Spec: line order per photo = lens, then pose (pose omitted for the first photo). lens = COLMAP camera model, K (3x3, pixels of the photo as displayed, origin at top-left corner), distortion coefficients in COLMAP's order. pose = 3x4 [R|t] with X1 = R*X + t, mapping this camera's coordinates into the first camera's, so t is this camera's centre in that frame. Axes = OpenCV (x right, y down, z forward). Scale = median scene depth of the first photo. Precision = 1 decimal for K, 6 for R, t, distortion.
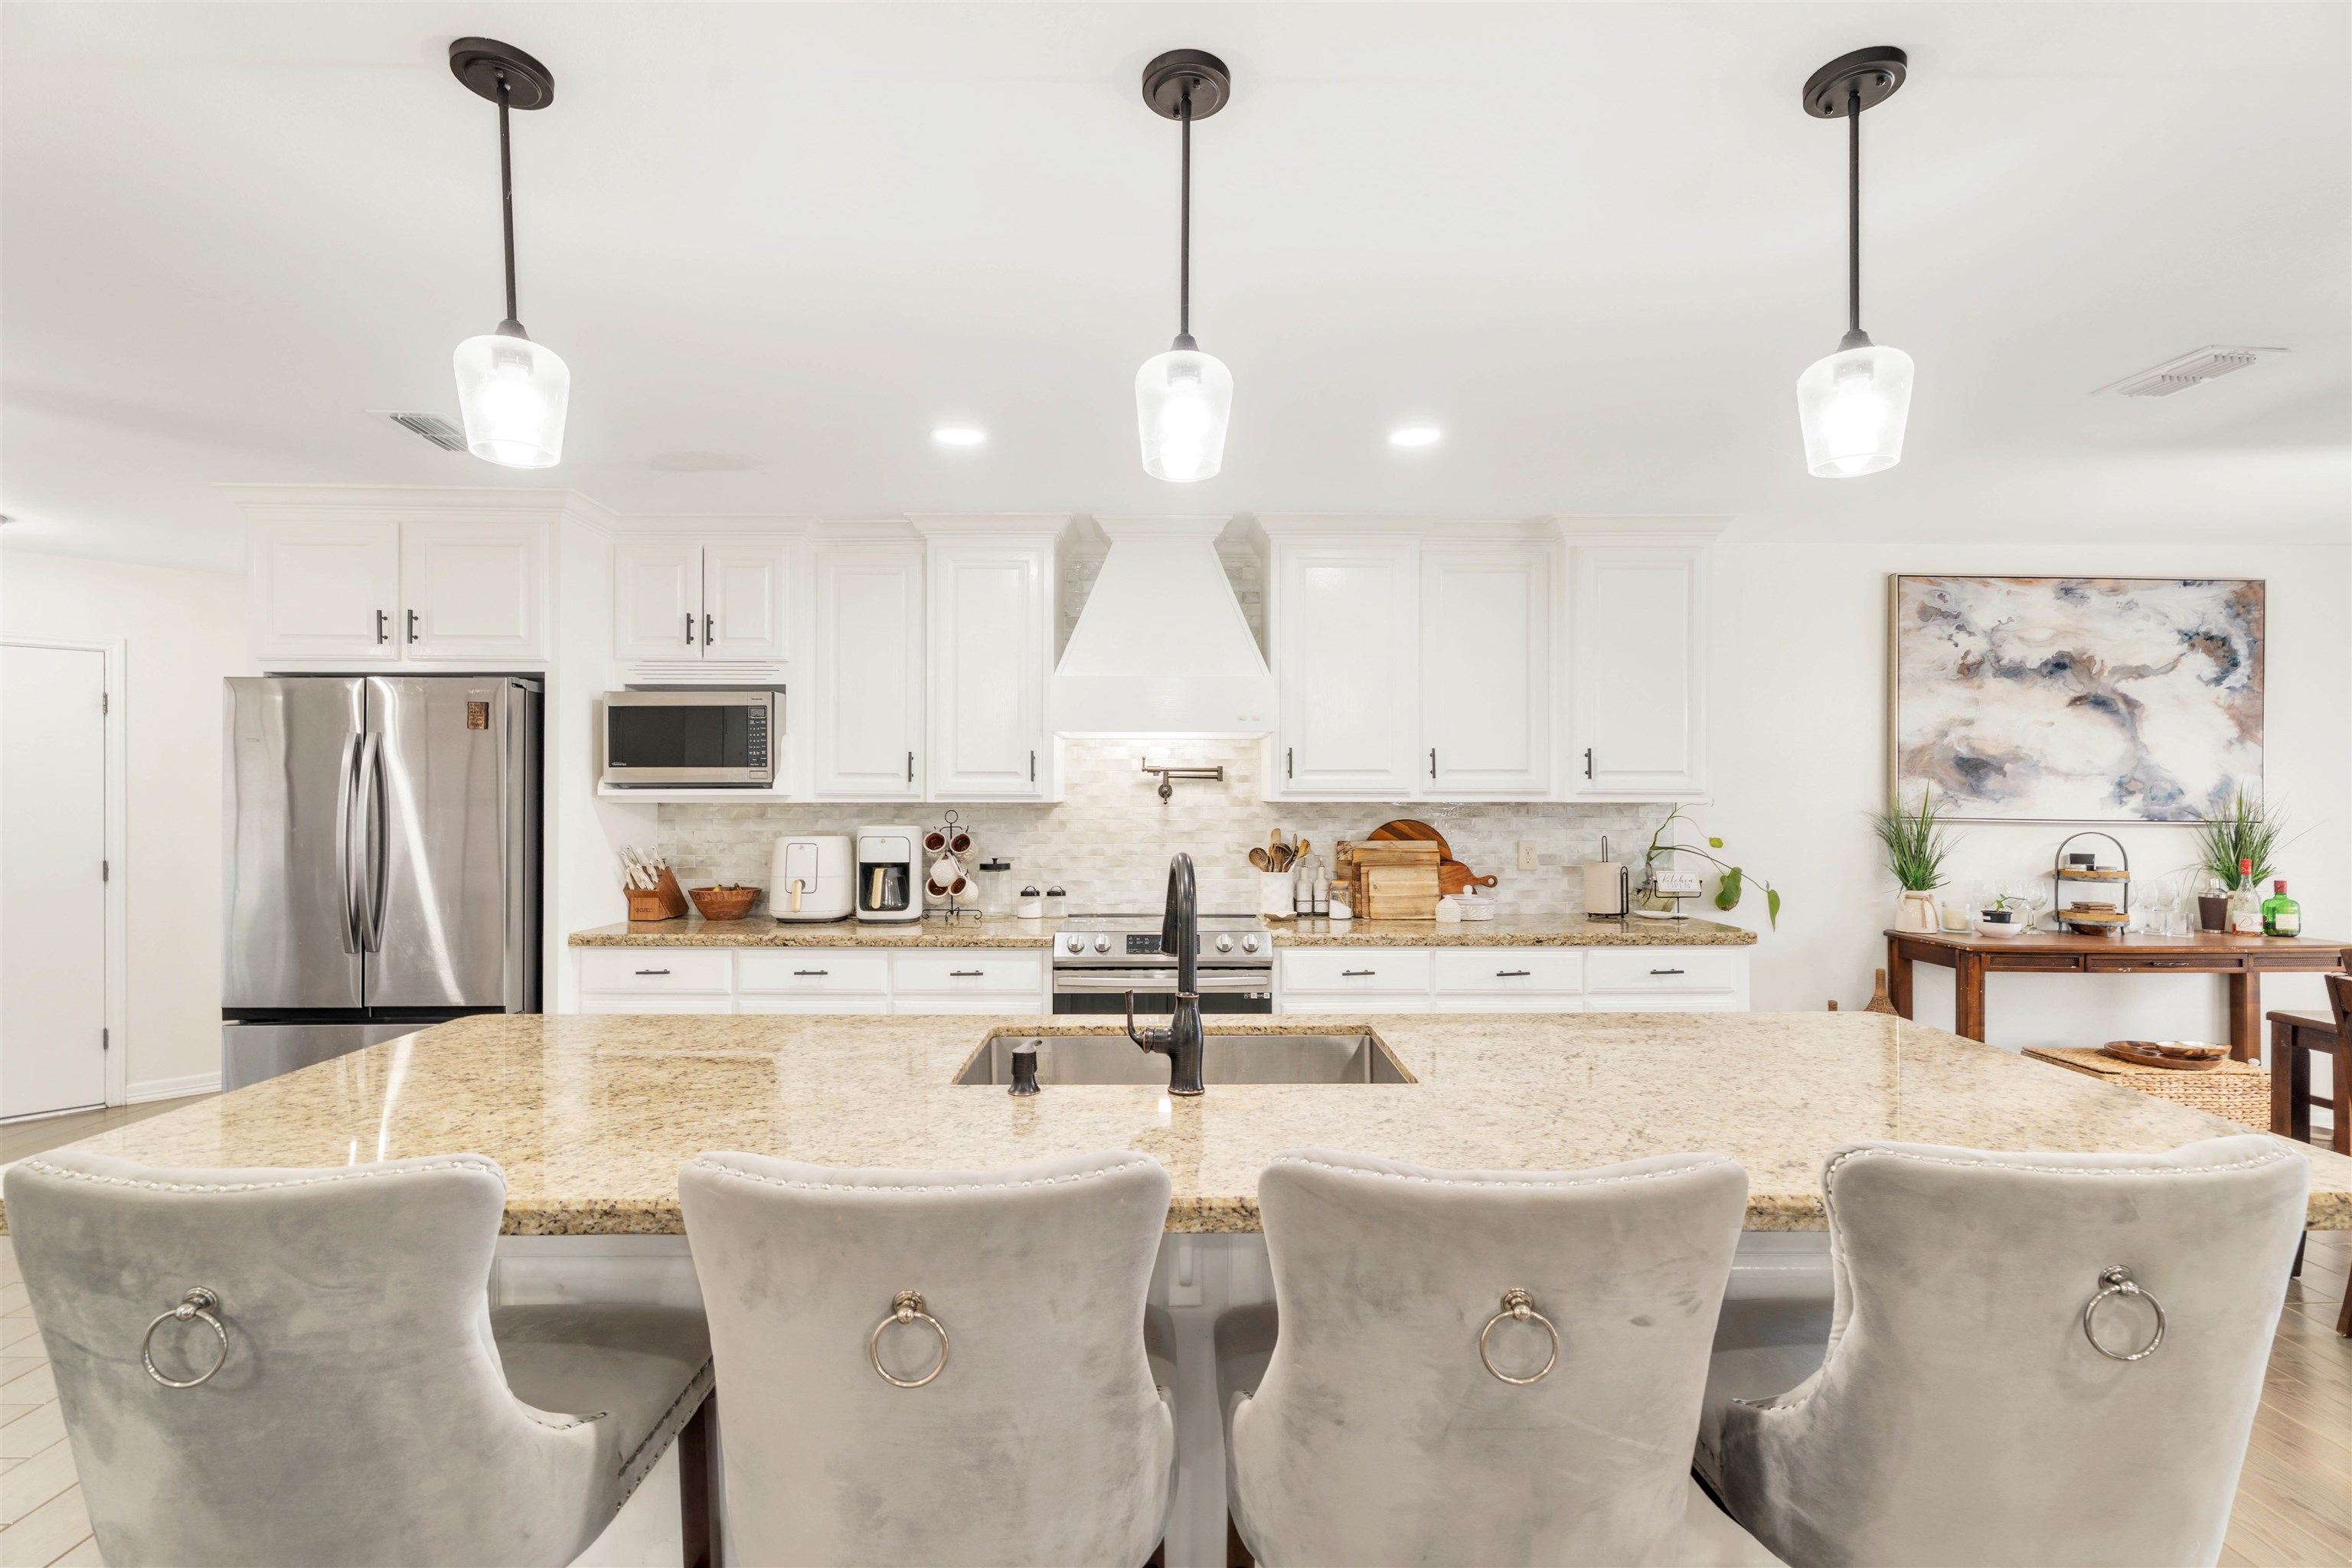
lens RADIAL K [[1054.9, 0, 1190.3], [0, 1054.9, 788.2], [0, 0, 1]] dist [0.000387, 0.000897]
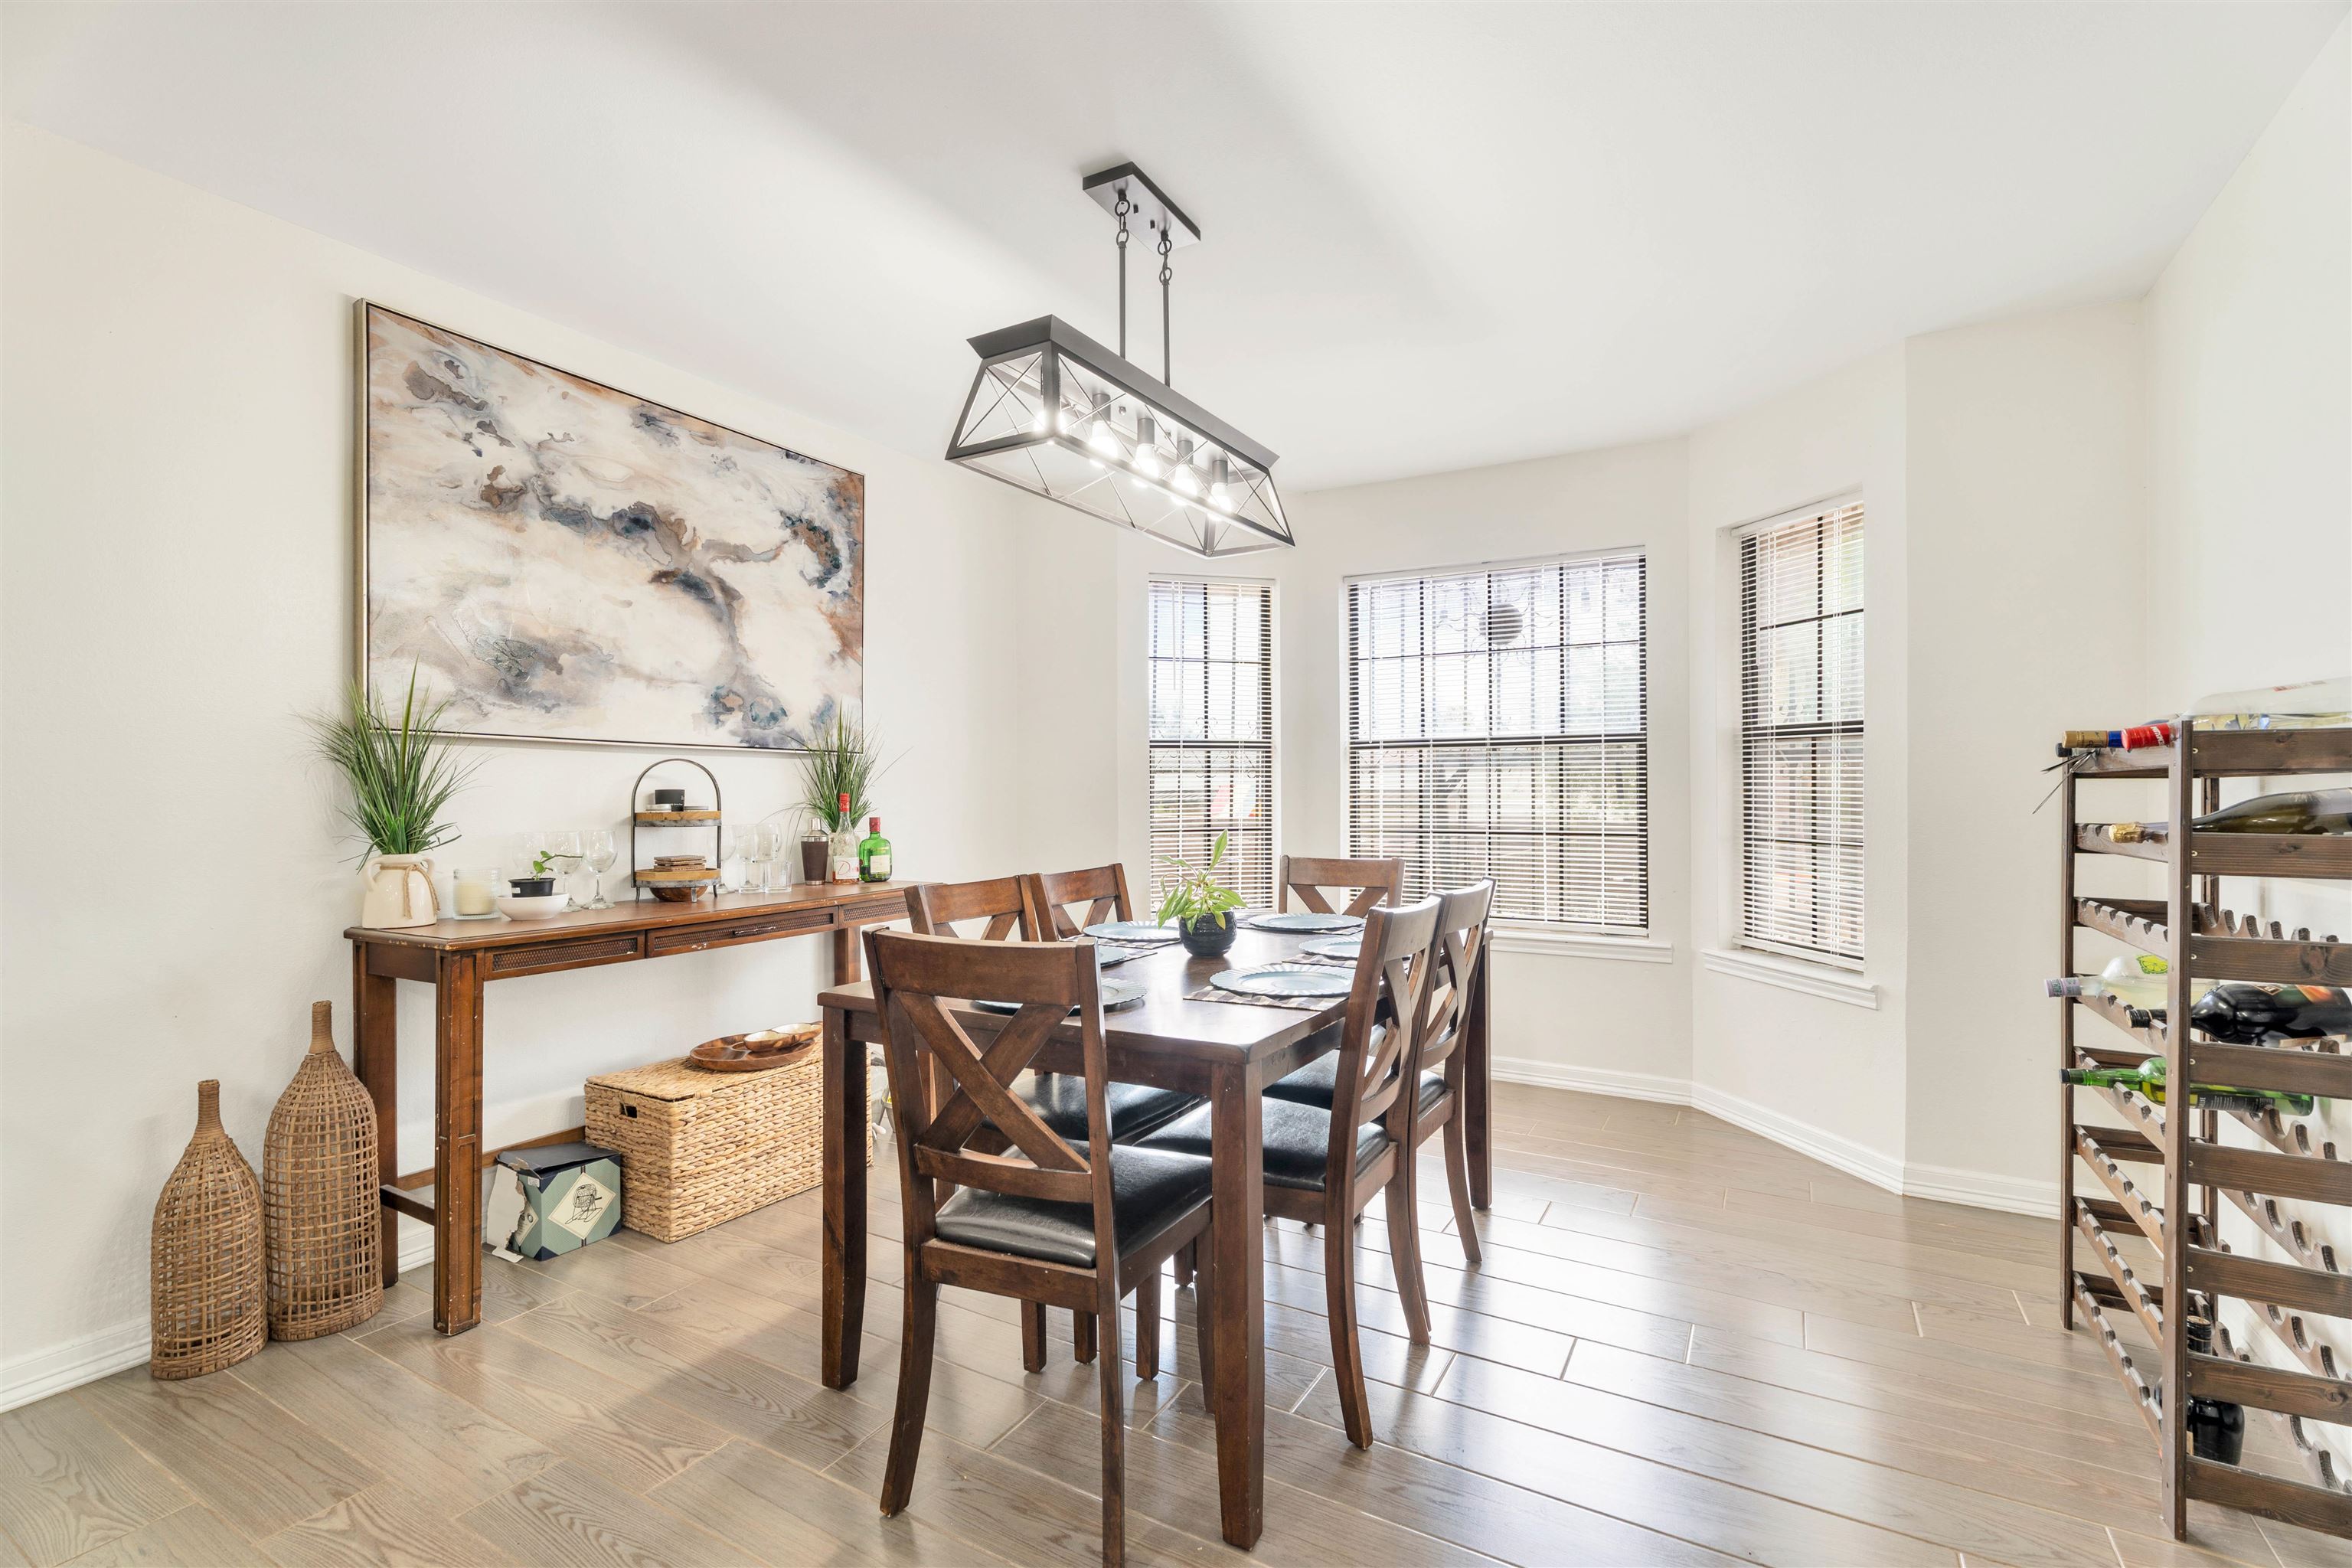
lens RADIAL K [[1054.9, 0, 1190.3], [0, 1054.9, 788.2], [0, 0, 1]] dist [0.000387, 0.000897]
pose [[0.502303, -0.005700, 0.864673, 0.400080], [0.000638, 0.999980, 0.006221, 0.056515], [-0.864691, -0.002574, 0.502297, 0.330079]]
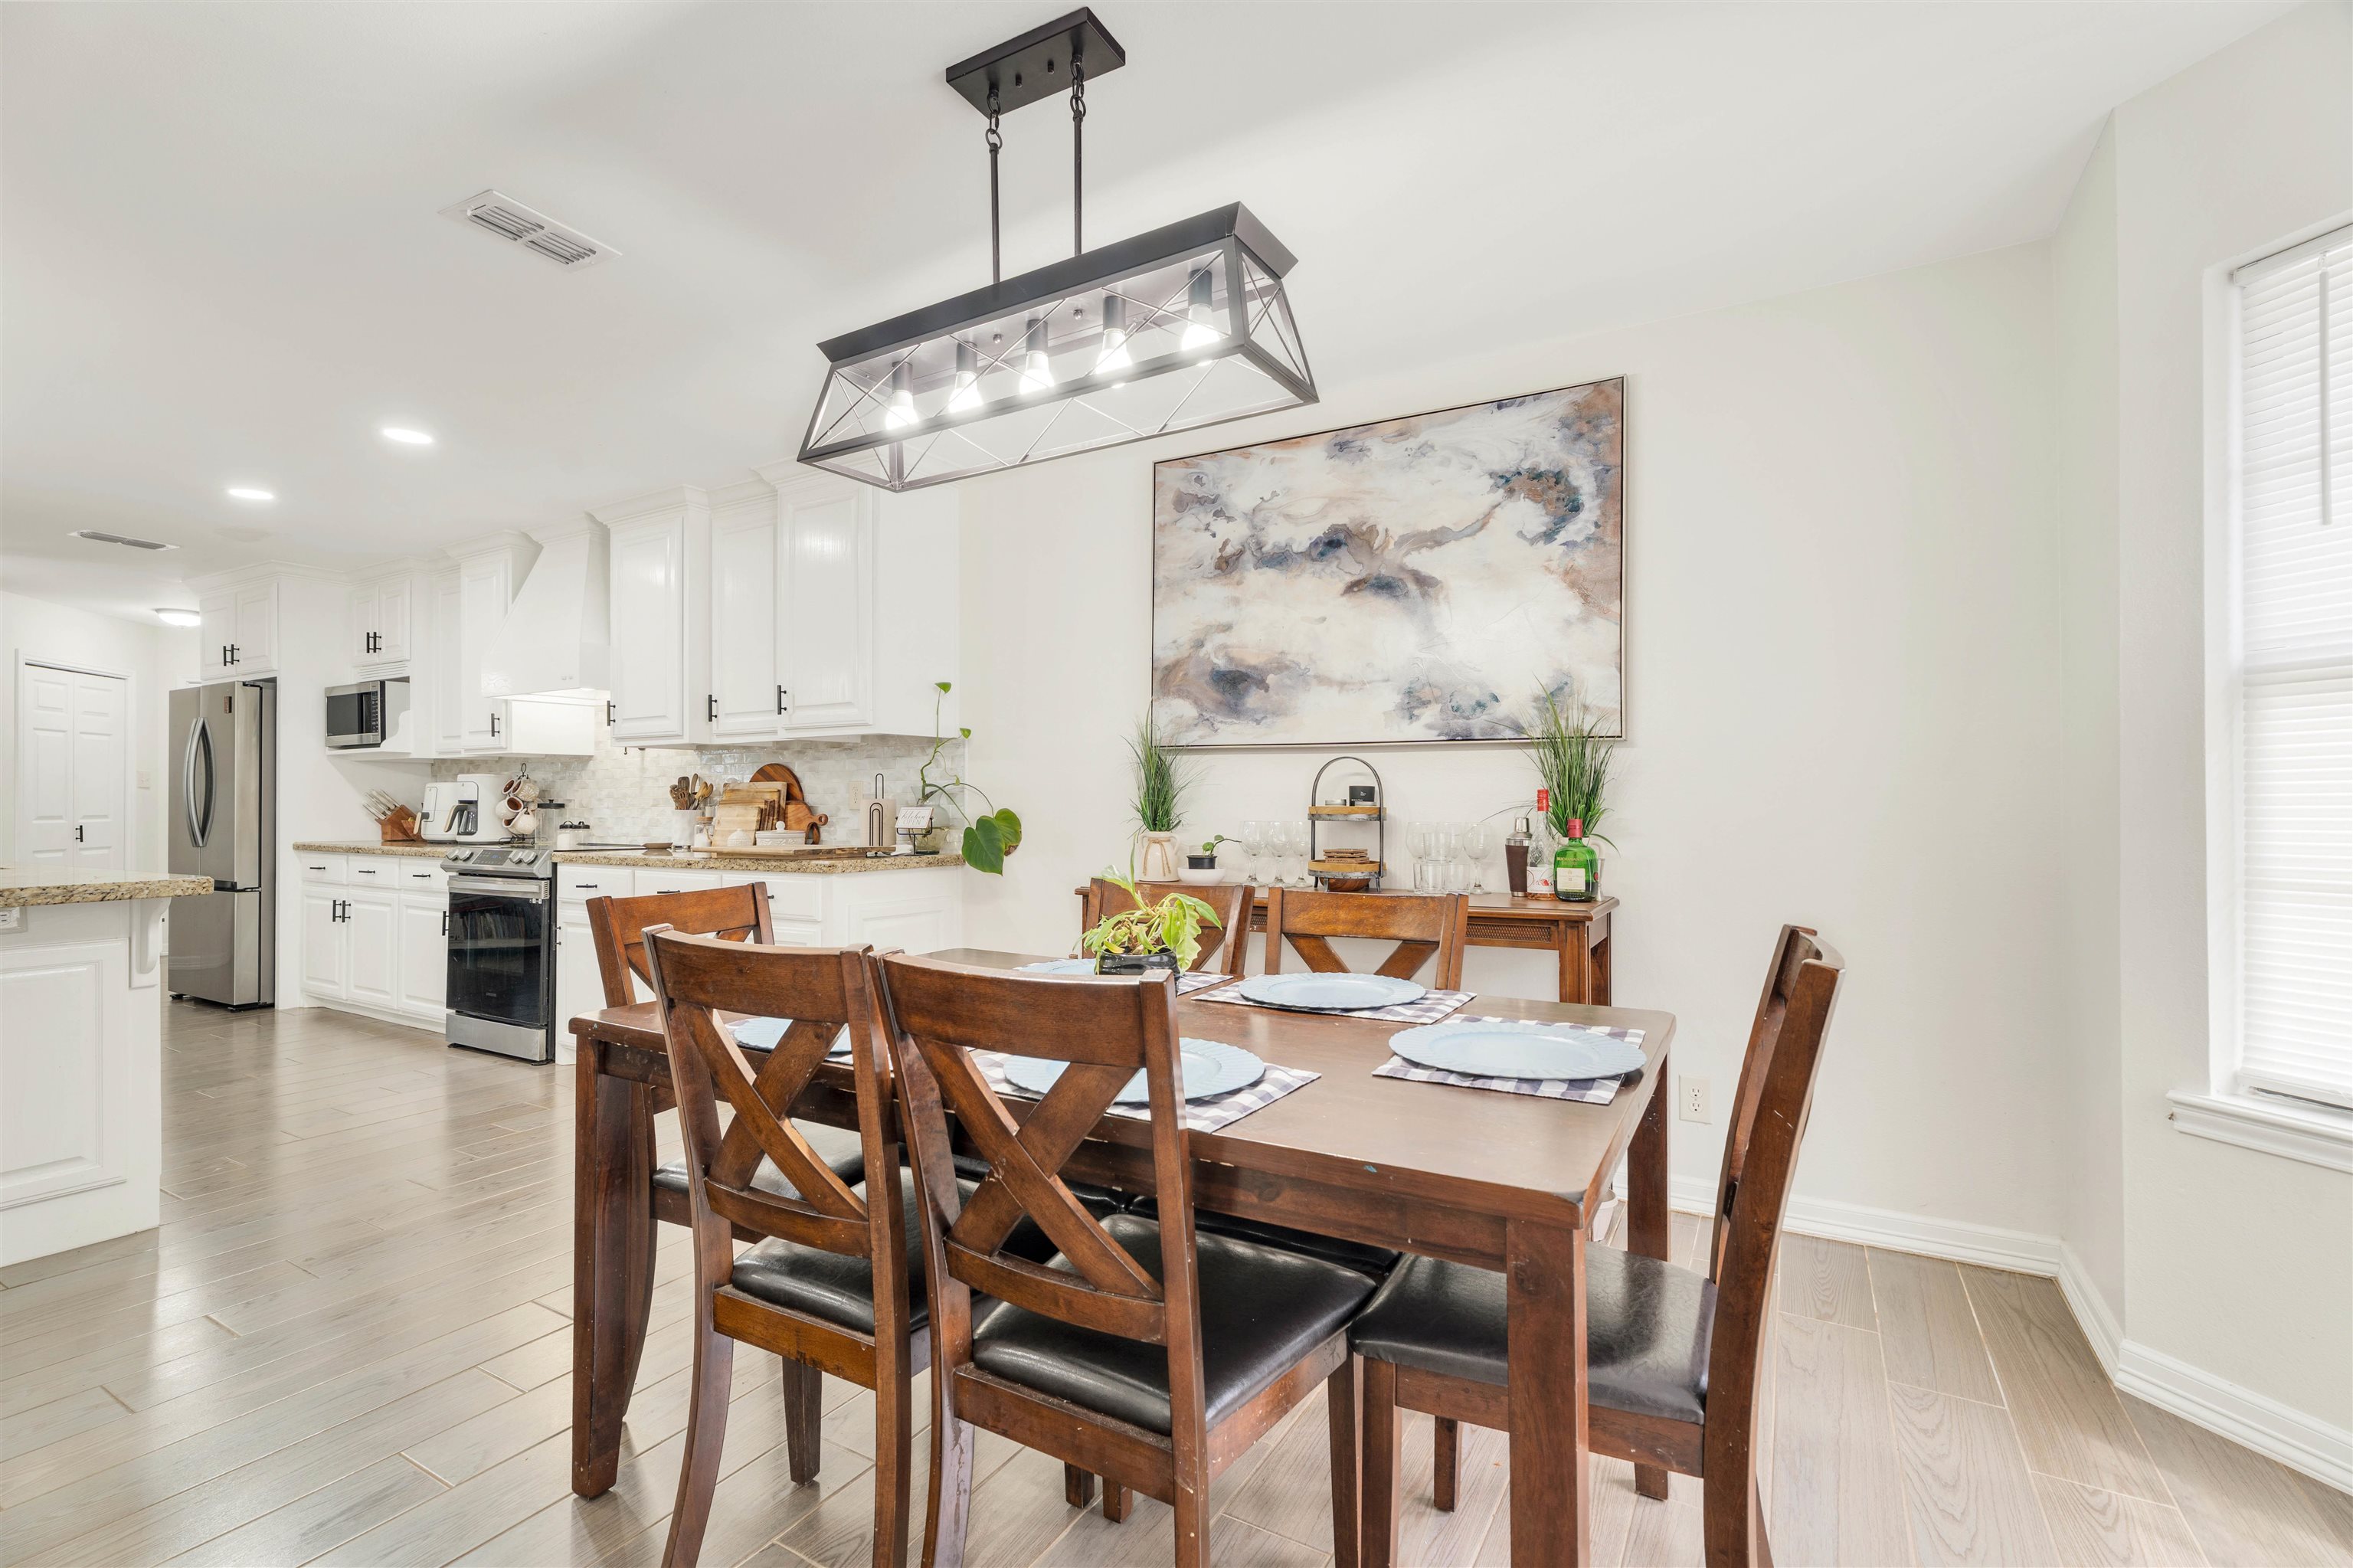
lens RADIAL K [[1055.4, 0, 1190.8], [0, 1055.4, 788.2], [0, 0, 1]] dist [0.000387, 0.000897]
pose [[0.857085, -0.012128, -0.515033, 1.131673], [0.009568, 0.999925, -0.007624, 0.067995], [0.515086, 0.001606, 0.857137, 0.284193]]
